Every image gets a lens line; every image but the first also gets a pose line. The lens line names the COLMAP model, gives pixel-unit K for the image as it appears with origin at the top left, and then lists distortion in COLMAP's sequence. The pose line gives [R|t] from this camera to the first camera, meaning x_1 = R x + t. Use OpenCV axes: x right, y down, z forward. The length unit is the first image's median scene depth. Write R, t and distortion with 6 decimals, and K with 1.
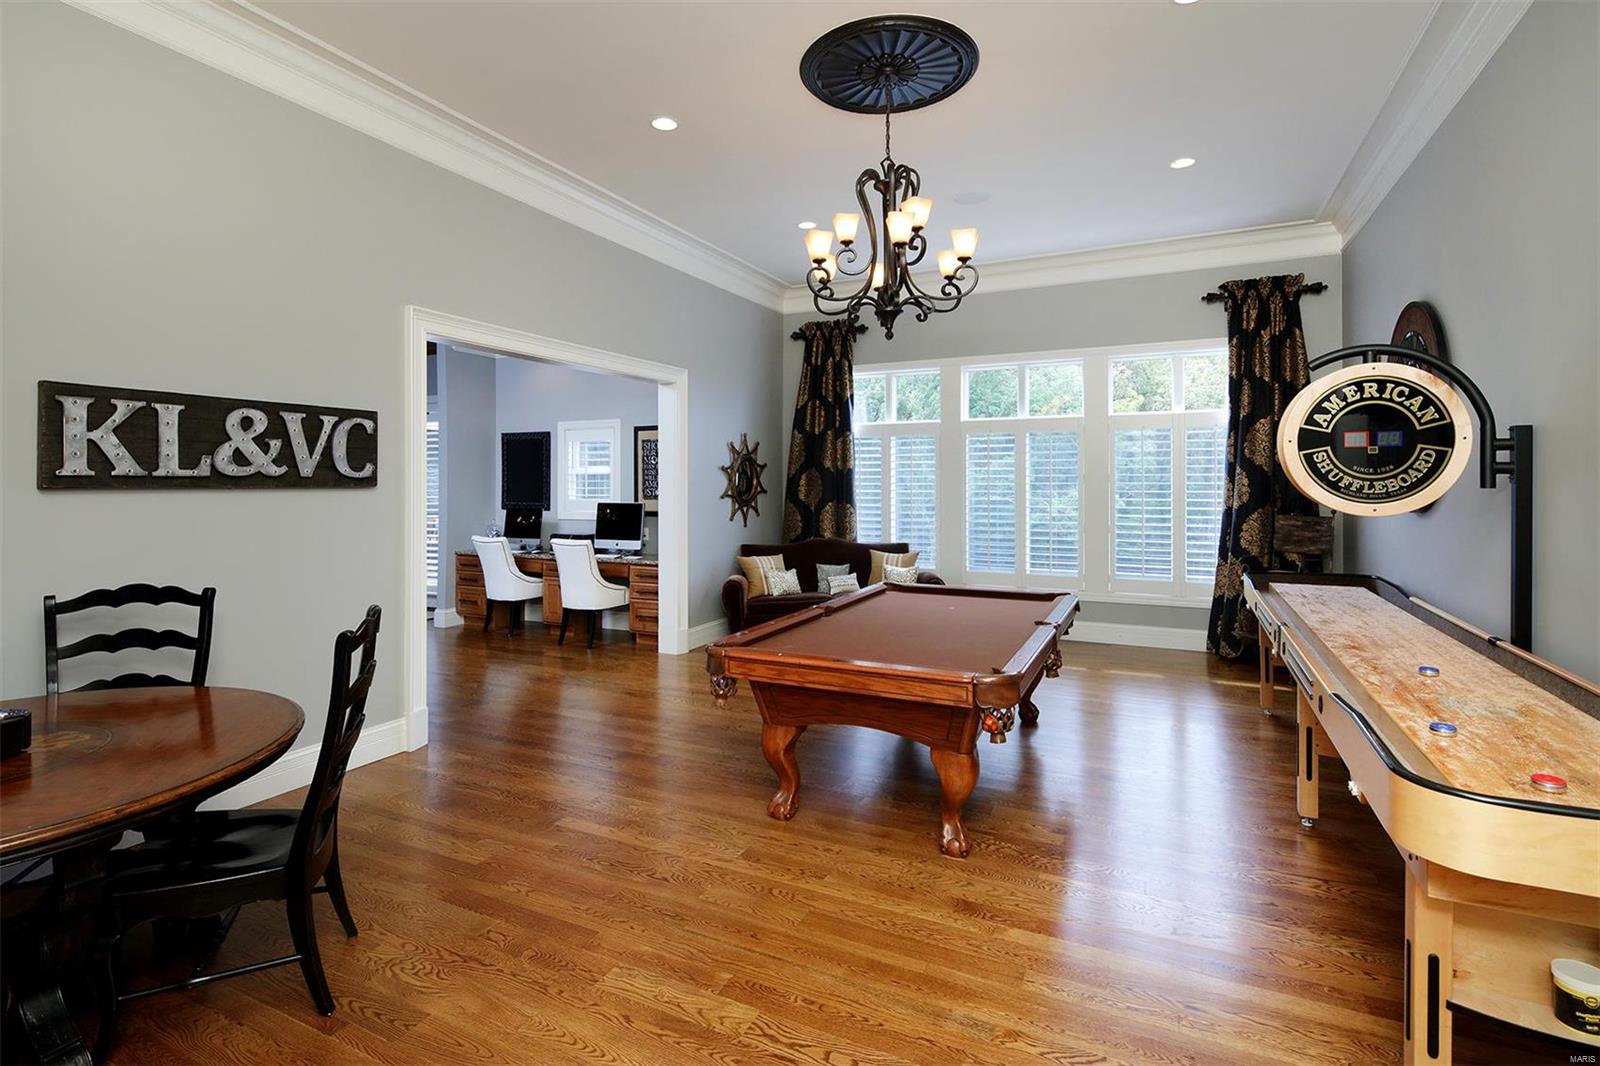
lens RADIAL K [[738.3, 0, 806.7], [0, 738.3, 479.5], [0, 0, 1]] dist [-0.001294, -0.000408]
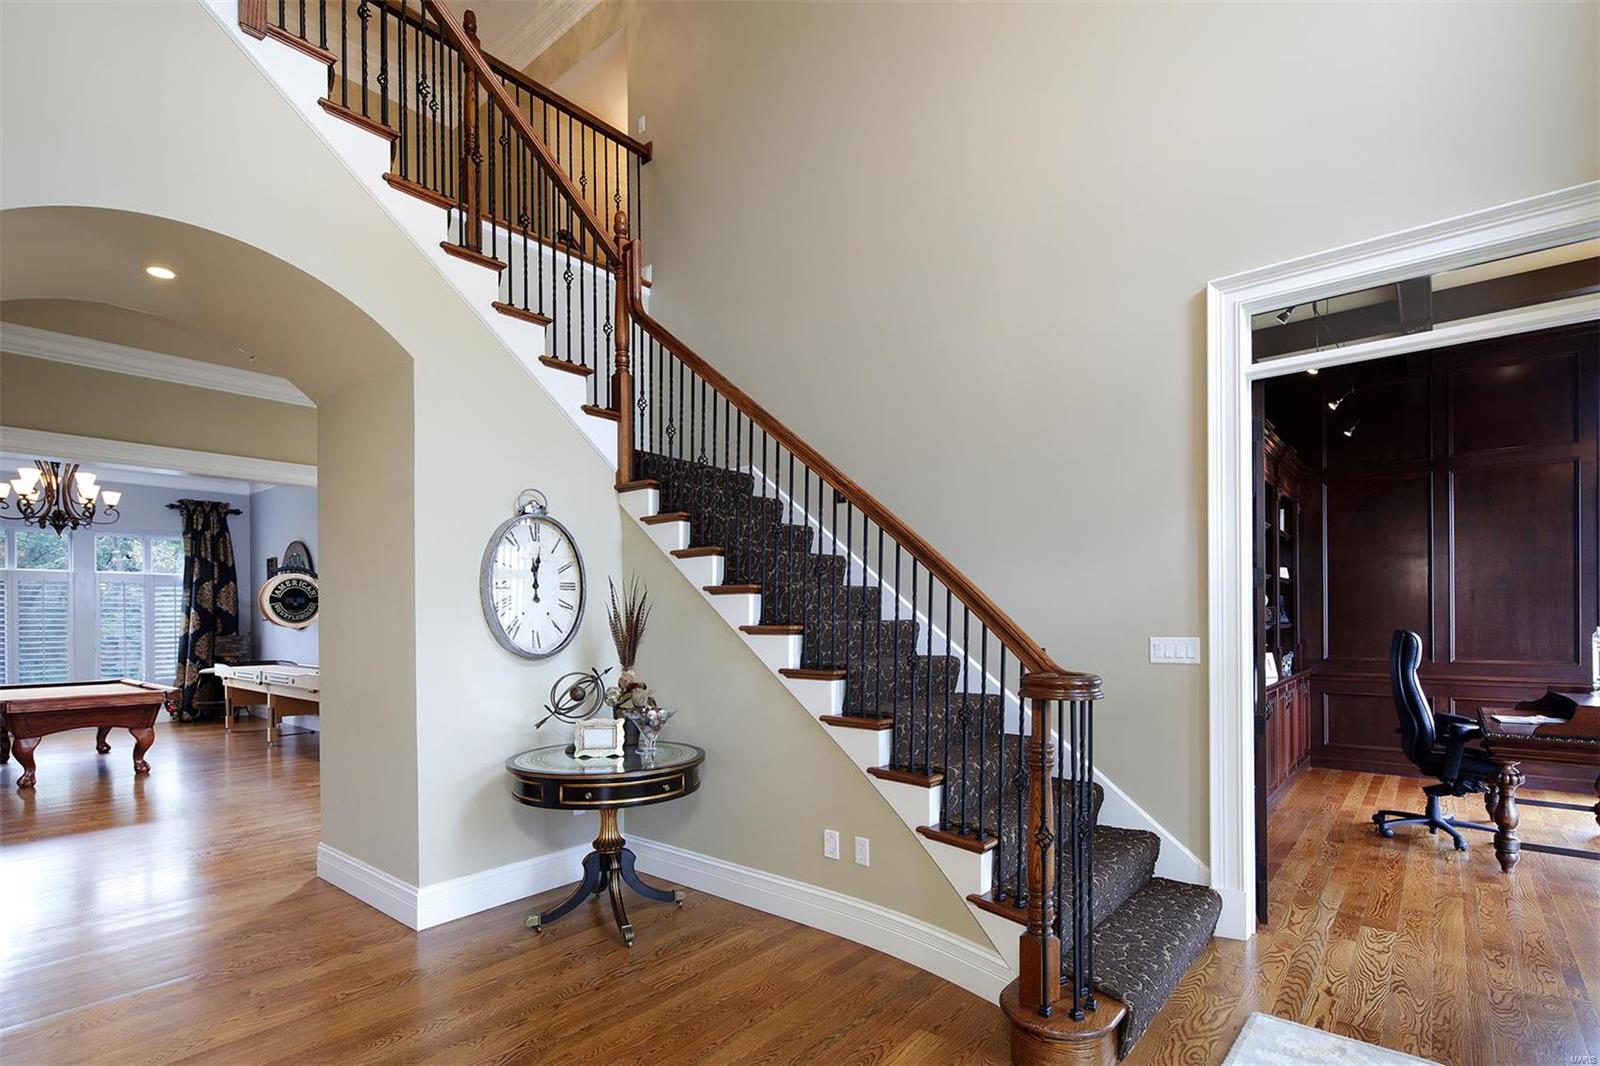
lens RADIAL K [[777.4, 0, 797.6], [0, 777.4, 612.2], [0, 0, 1]] dist [0.000186, -0.000233]
pose [[0.230775, 0.007498, 0.972978, -0.863089], [0.006727, 0.999934, -0.009302, 0.016132], [-0.972984, 0.008692, 0.230710, -0.798291]]
